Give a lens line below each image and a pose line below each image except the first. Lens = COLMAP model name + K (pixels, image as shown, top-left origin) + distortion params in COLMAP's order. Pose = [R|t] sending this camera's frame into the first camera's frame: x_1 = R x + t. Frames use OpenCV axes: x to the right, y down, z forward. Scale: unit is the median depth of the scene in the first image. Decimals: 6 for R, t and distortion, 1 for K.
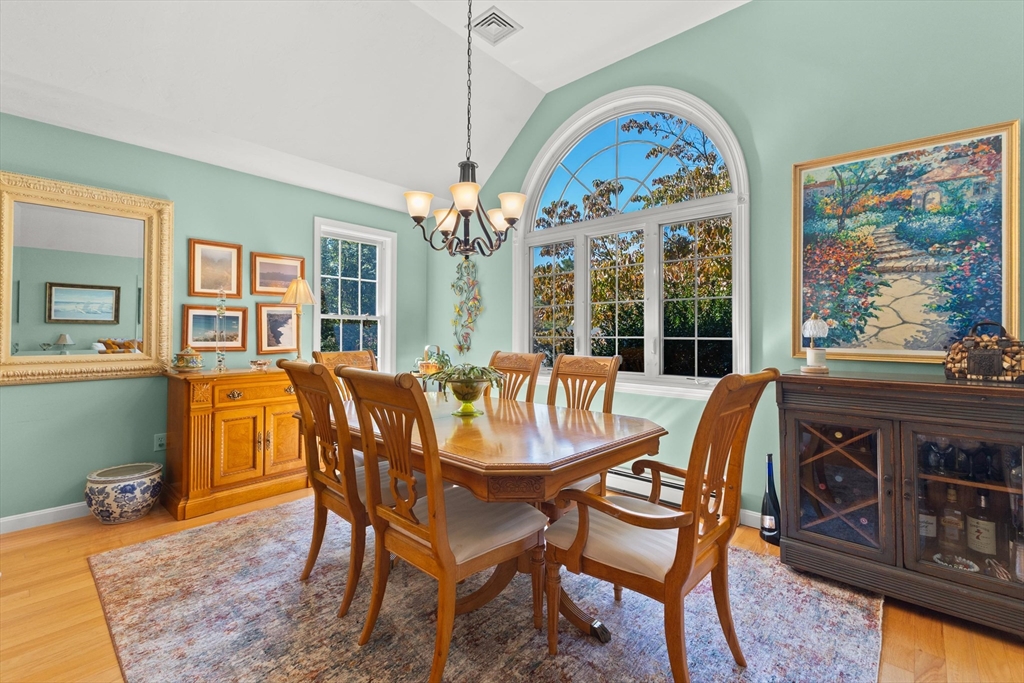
lens RADIAL K [[453.8, 0, 496.4], [0, 453.8, 325.7], [0, 0, 1]] dist [-0.000449, -0.000186]
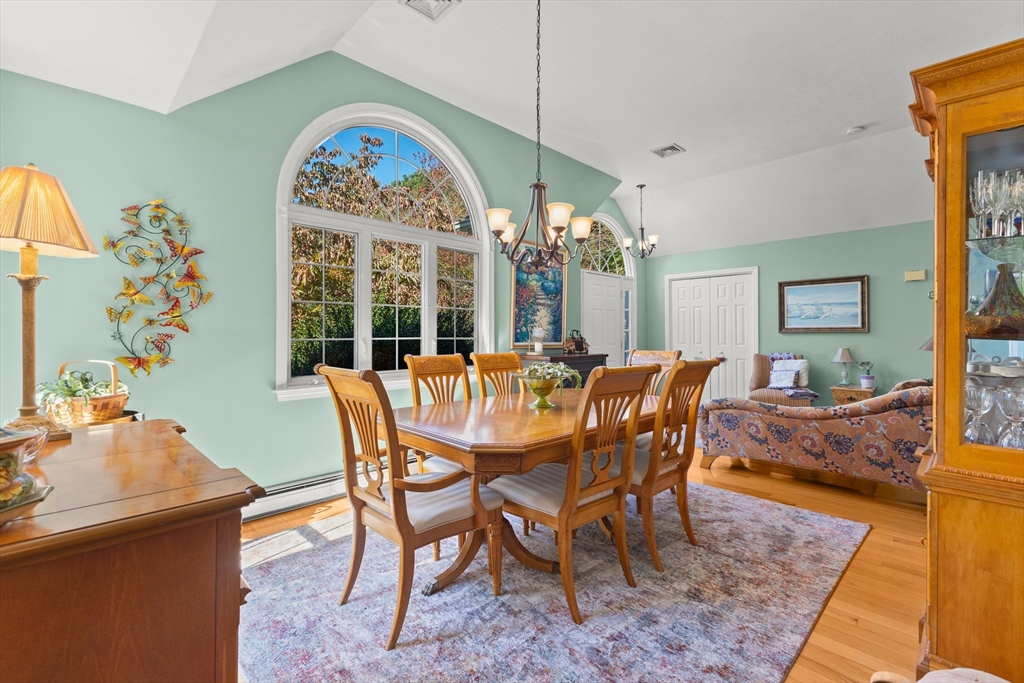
lens RADIAL K [[441.5, 0, 512.8], [0, 441.5, 338.7], [0, 0, 1]] dist [0.000340, -0.000012]
pose [[0.035253, -0.010696, 0.999321, -1.129750], [-0.016535, 0.999800, 0.011284, 0.015443], [-0.999242, -0.016921, 0.035070, 1.021702]]
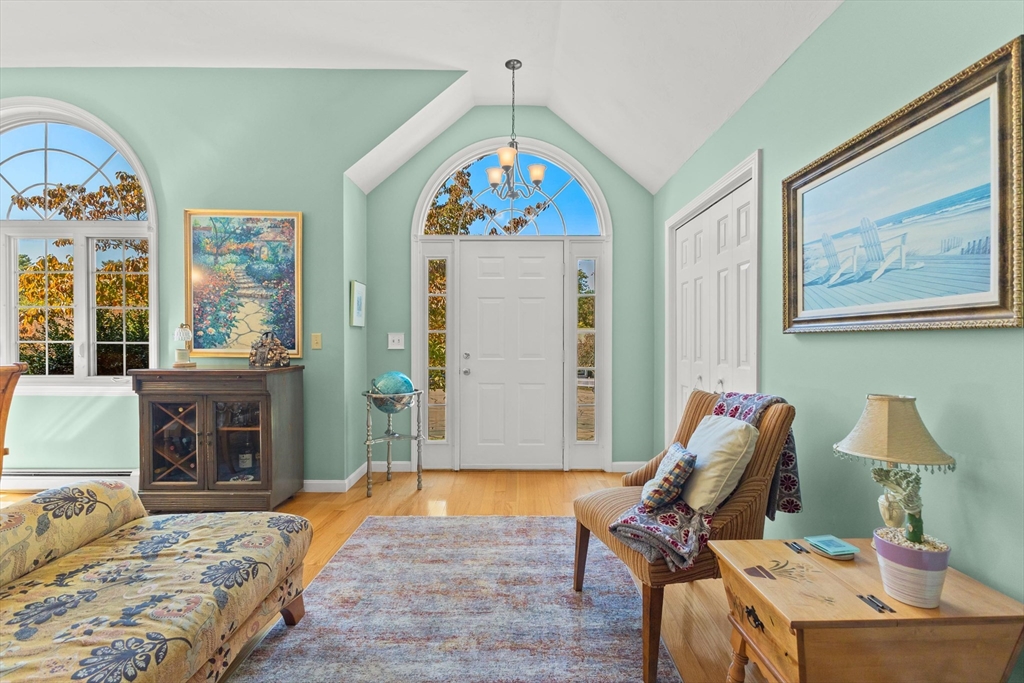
lens RADIAL K [[447.0, 0, 515.0], [0, 447.0, 346.5], [0, 0, 1]] dist [0.003316, 0.000408]
pose [[0.719624, -0.012700, 0.694247, 0.476281], [-0.010788, 0.999508, 0.029468, -0.008692], [-0.694280, -0.028695, 0.719133, -0.652875]]
